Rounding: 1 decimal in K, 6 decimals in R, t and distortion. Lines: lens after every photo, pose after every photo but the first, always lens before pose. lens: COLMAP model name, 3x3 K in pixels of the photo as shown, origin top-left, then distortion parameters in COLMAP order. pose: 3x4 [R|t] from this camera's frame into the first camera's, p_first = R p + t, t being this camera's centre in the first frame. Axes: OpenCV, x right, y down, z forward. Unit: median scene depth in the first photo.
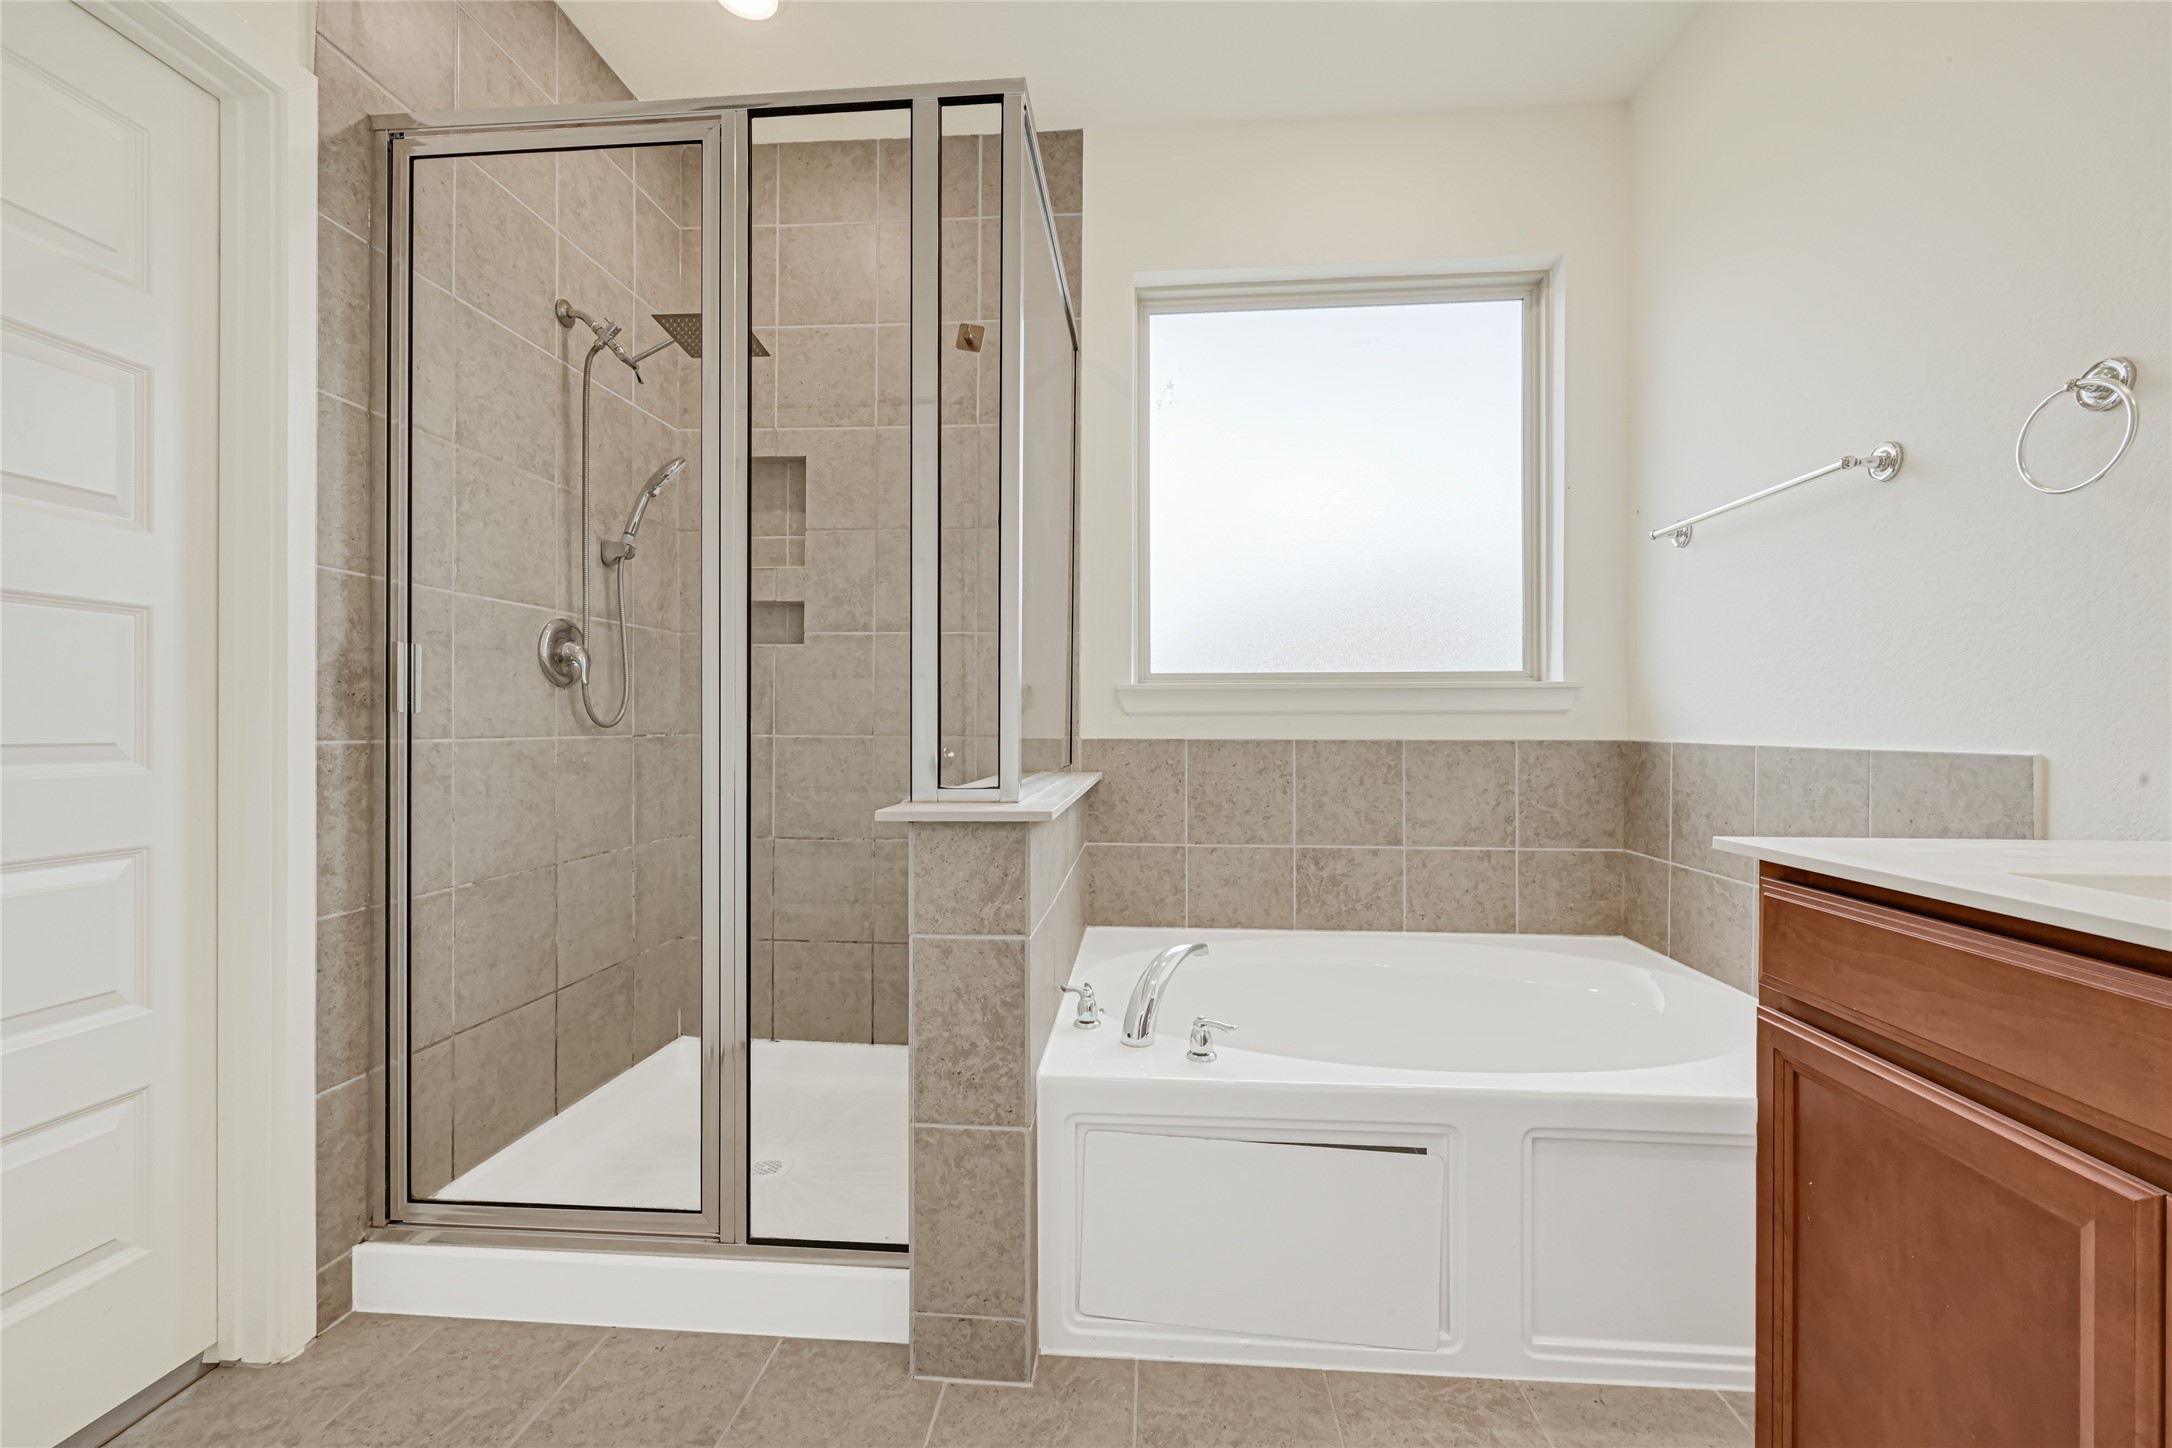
lens RADIAL K [[874.3, 0, 1085.1], [0, 874.3, 726.7], [0, 0, 1]] dist [-0.000151, 0.000522]
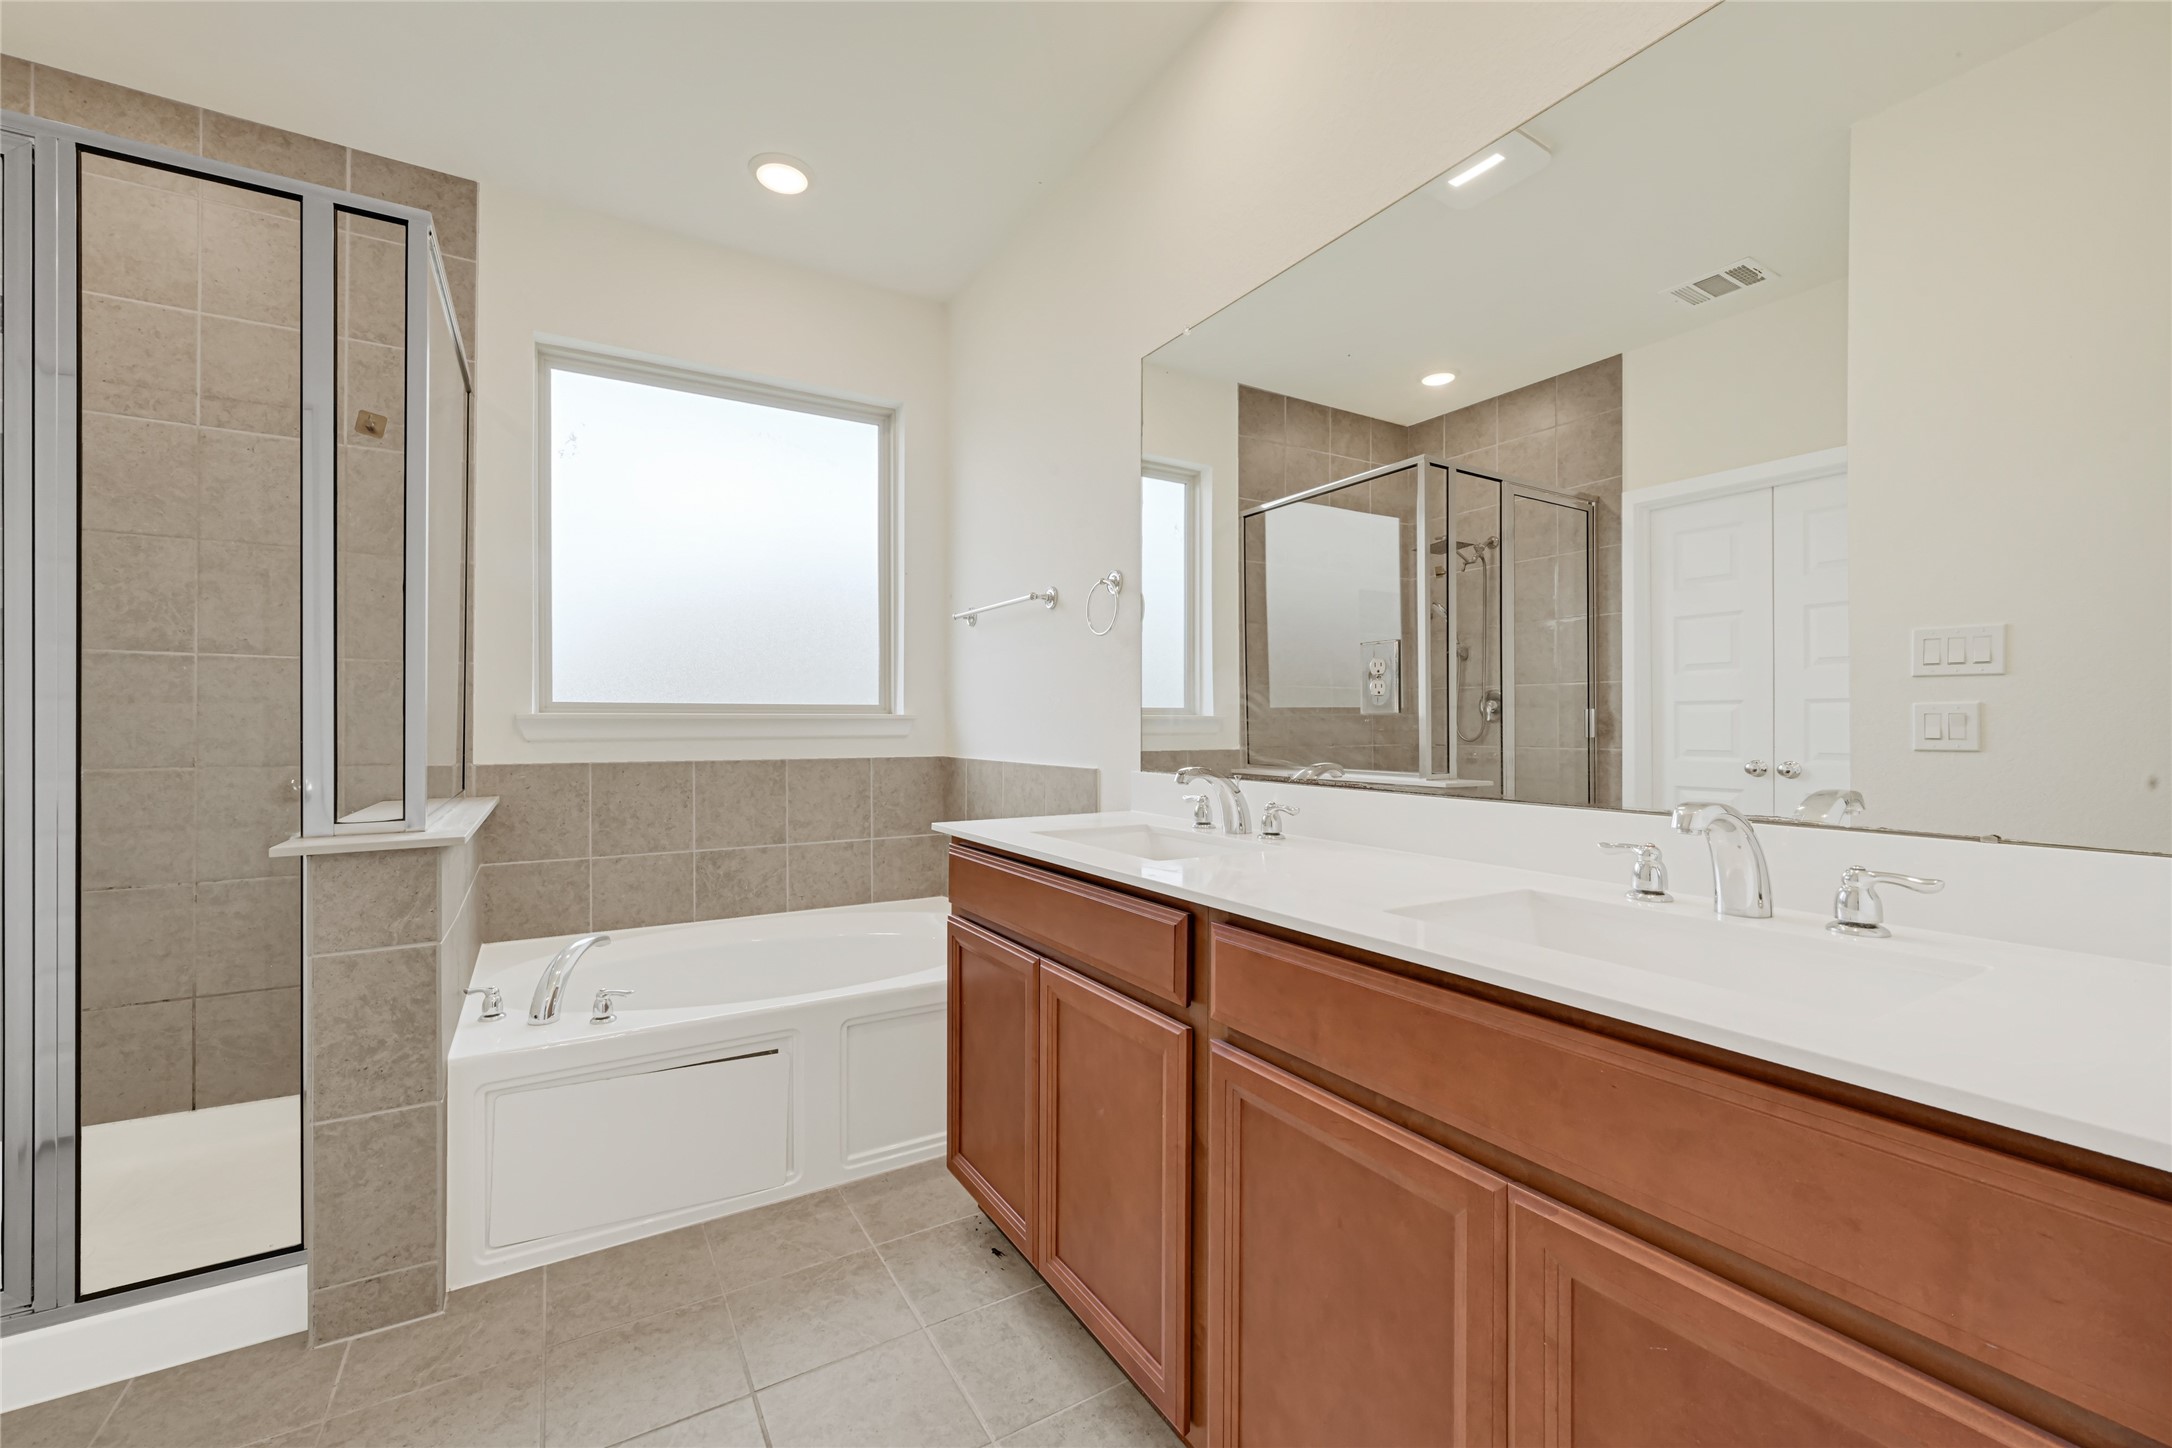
lens RADIAL K [[874.3, 0, 1081.3], [0, 874.3, 726.8], [0, 0, 1]] dist [-0.000151, 0.000522]
pose [[0.811080, -0.000919, 0.584934, -0.033847], [0.002614, 0.999994, -0.002054, -0.033395], [-0.584929, 0.003195, 0.811078, -0.319955]]
